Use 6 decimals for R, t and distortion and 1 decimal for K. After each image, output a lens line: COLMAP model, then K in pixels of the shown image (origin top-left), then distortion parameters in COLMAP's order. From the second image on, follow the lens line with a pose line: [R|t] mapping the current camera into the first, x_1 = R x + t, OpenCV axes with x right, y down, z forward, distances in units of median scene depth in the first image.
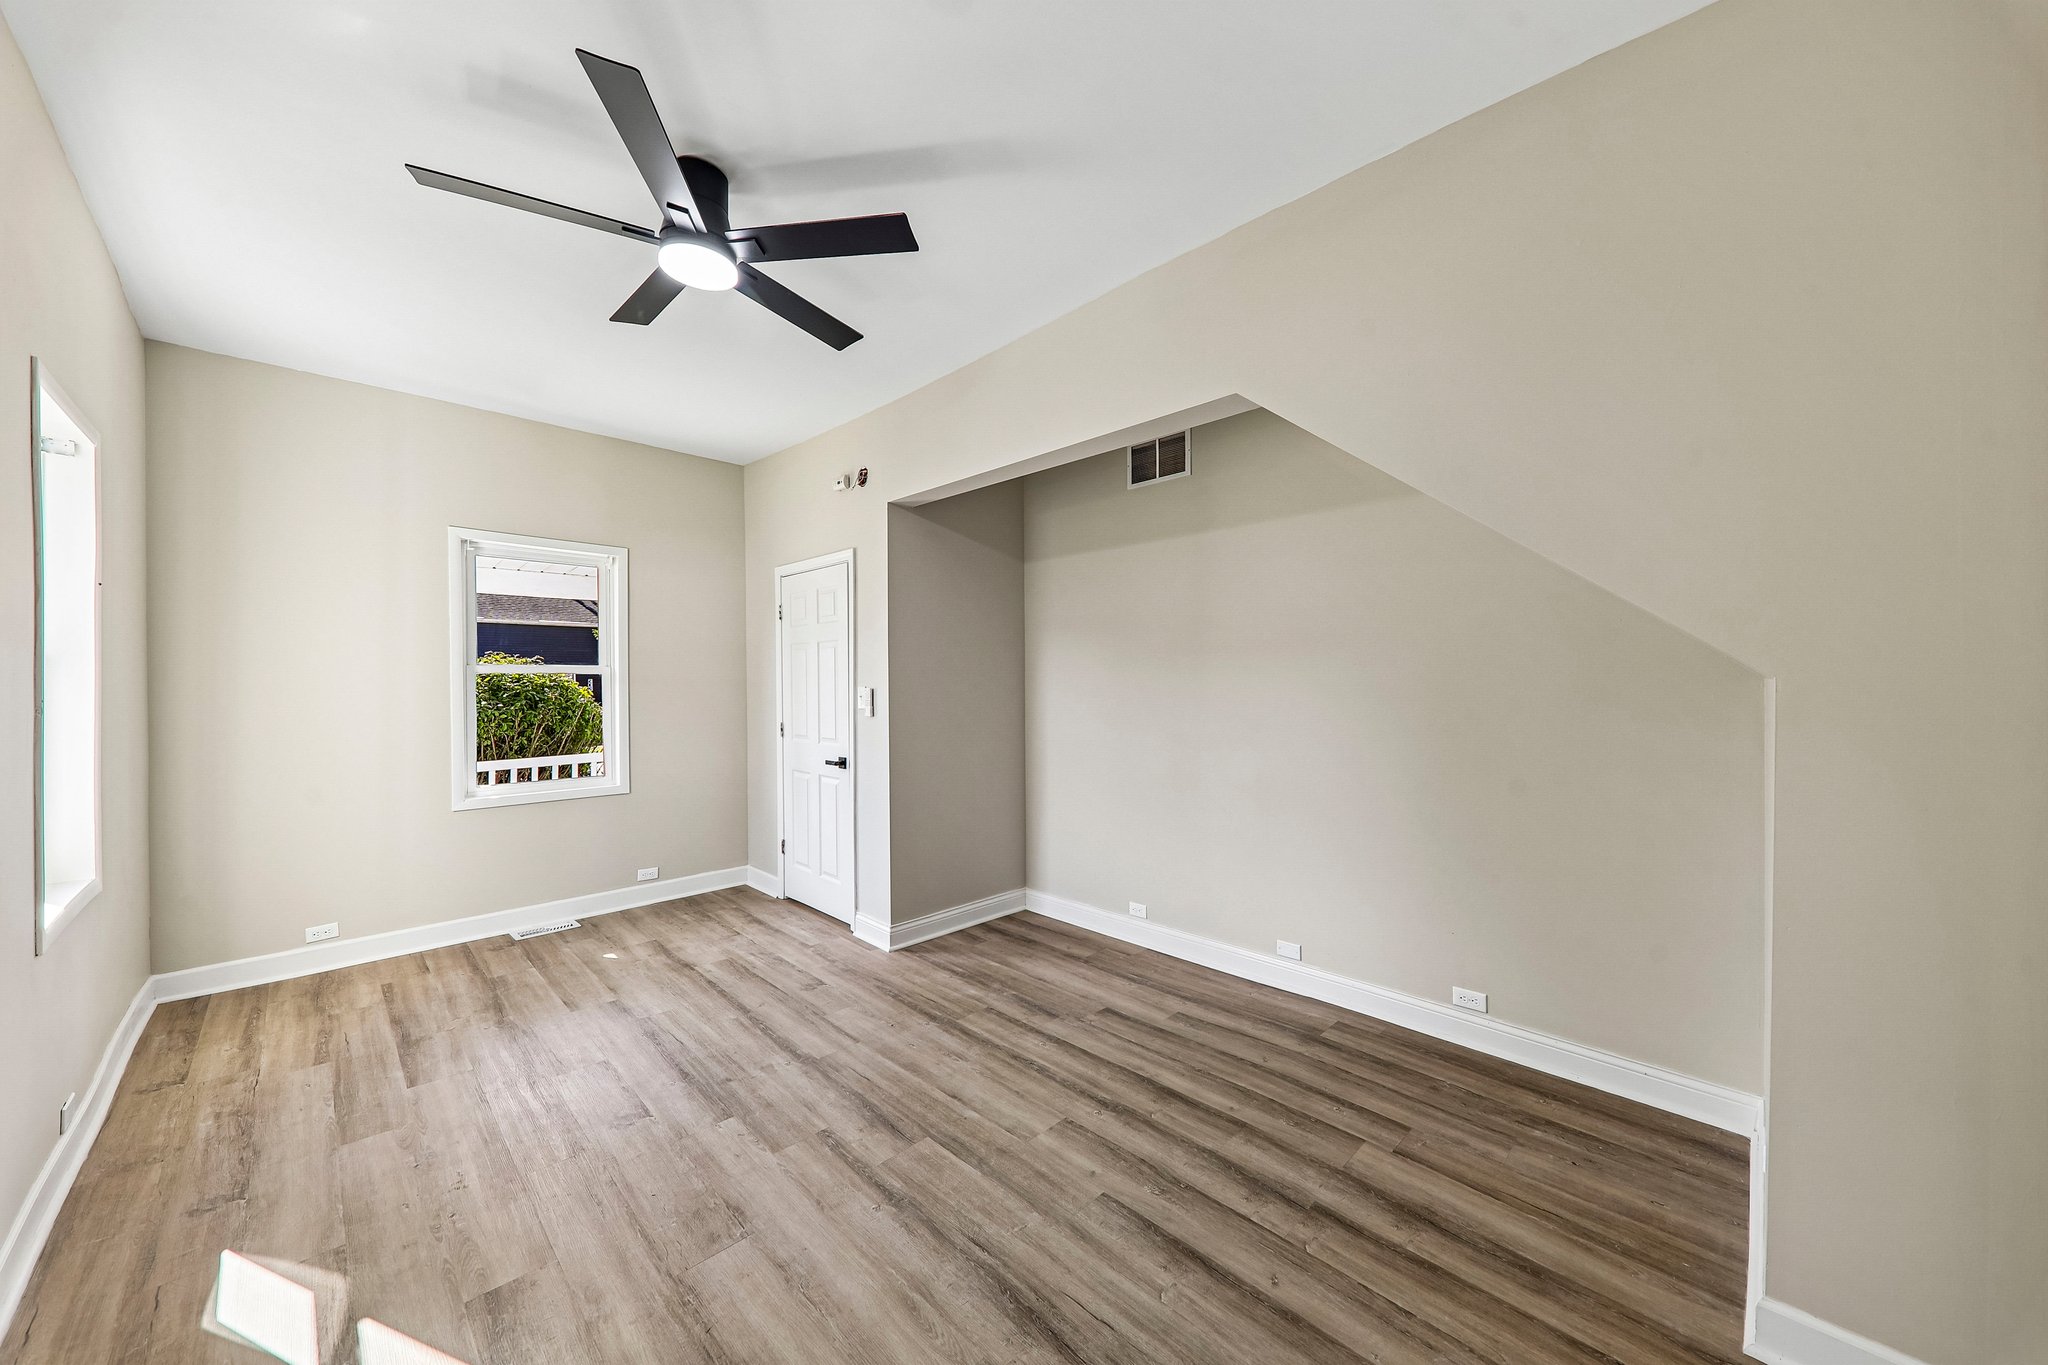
lens RADIAL K [[709.2, 0, 1033.9], [0, 709.2, 672.4], [0, 0, 1]] dist [0.008450, -0.004188]
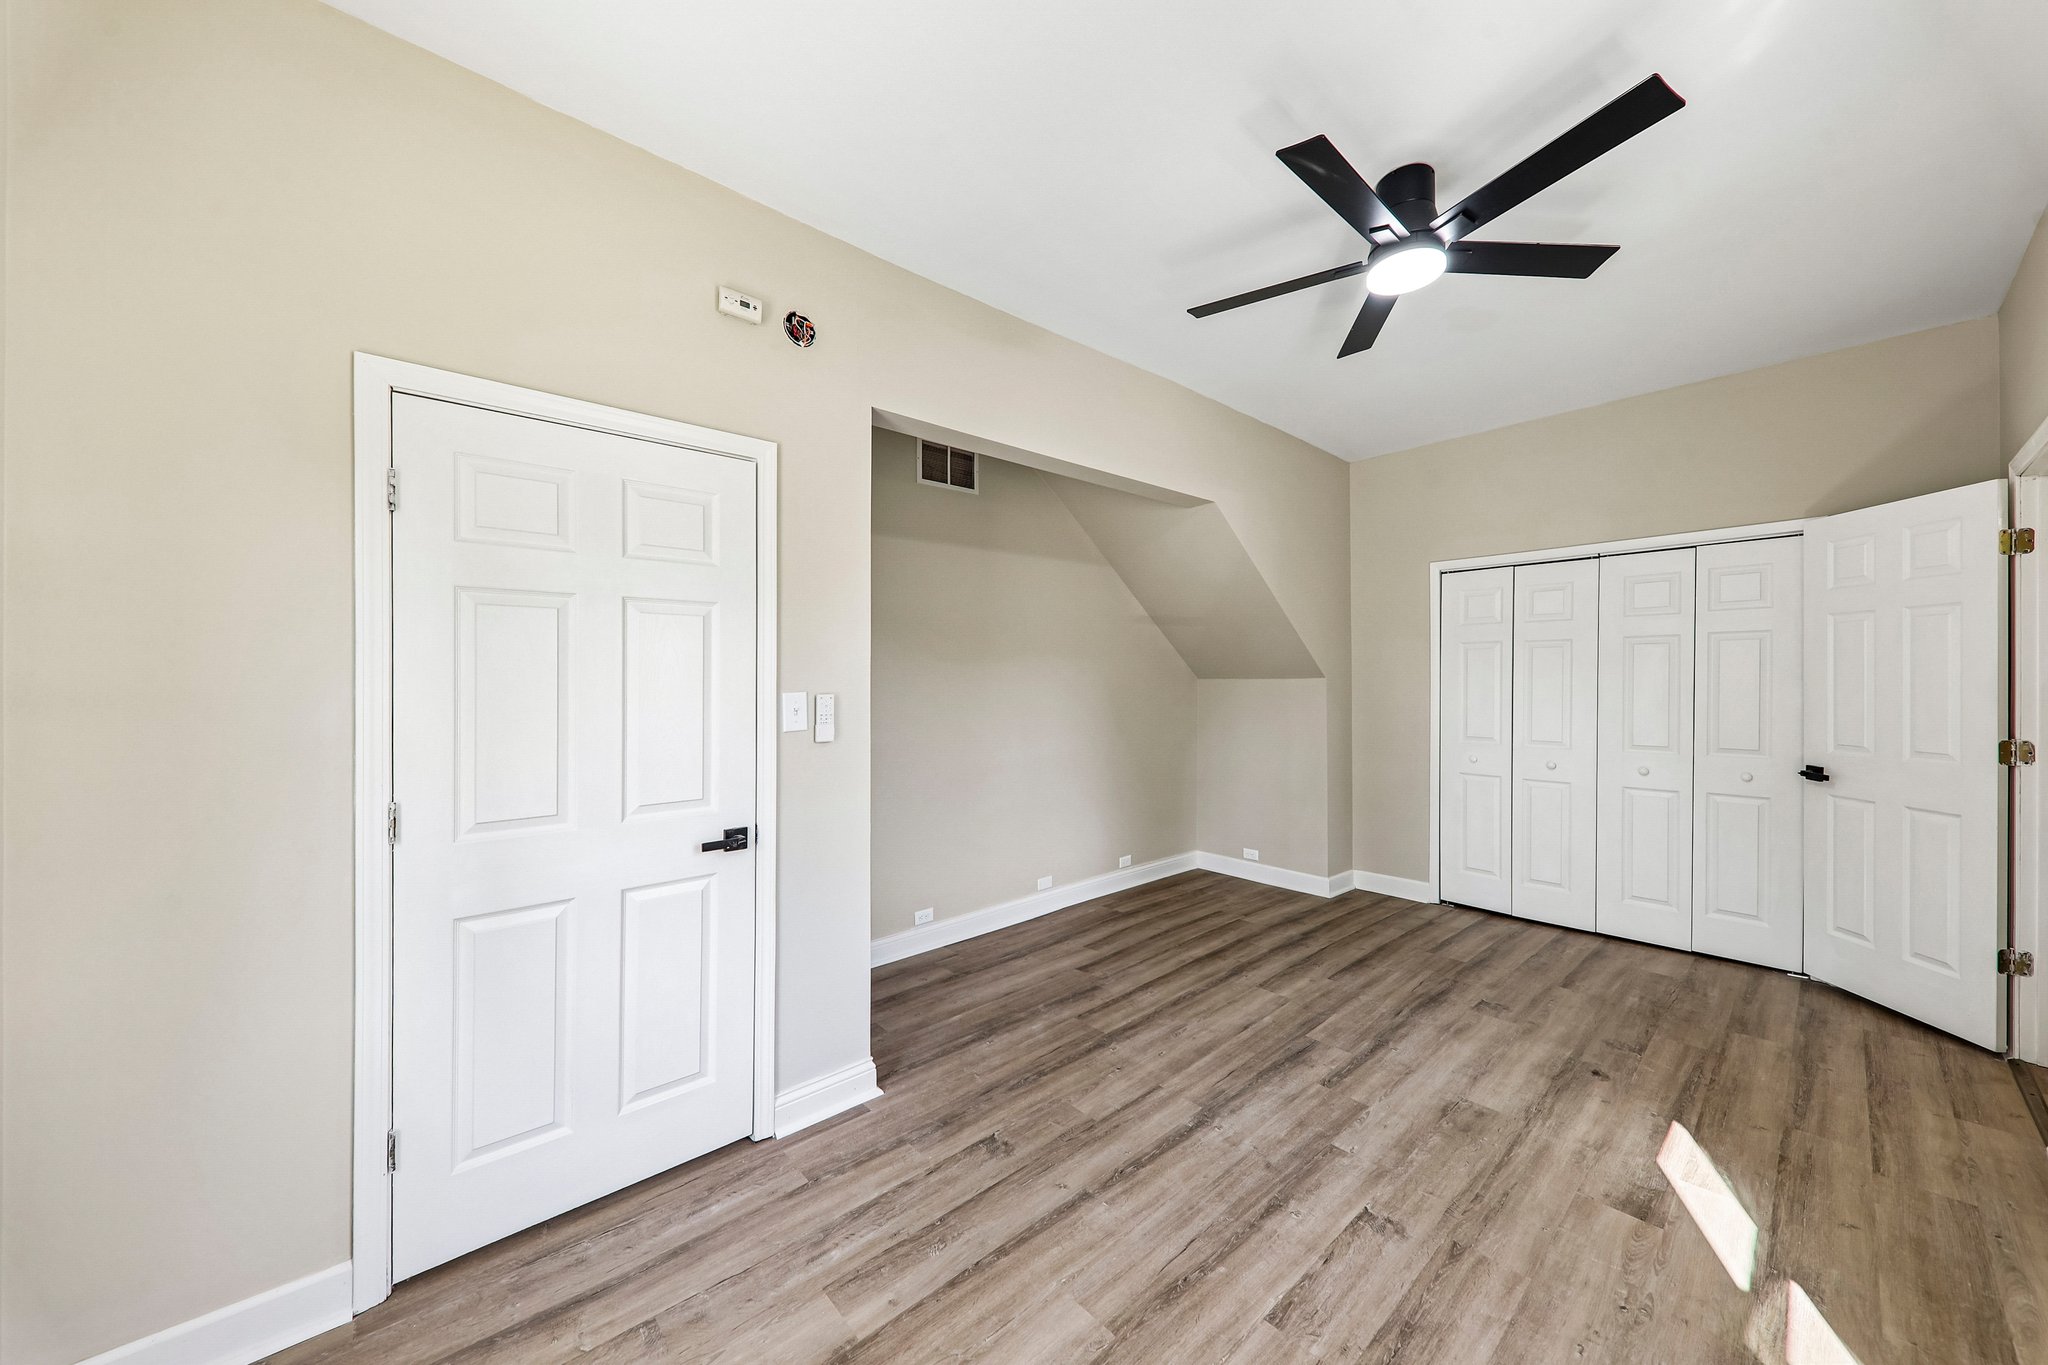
lens RADIAL K [[709.2, 0, 1025.9], [0, 709.2, 684.7], [0, 0, 1]] dist [0.008450, -0.004188]
pose [[0.082700, -0.006411, 0.996554, -1.199119], [0.000096, 0.999979, 0.006425, 0.013183], [-0.996575, -0.000436, 0.082699, 1.147426]]
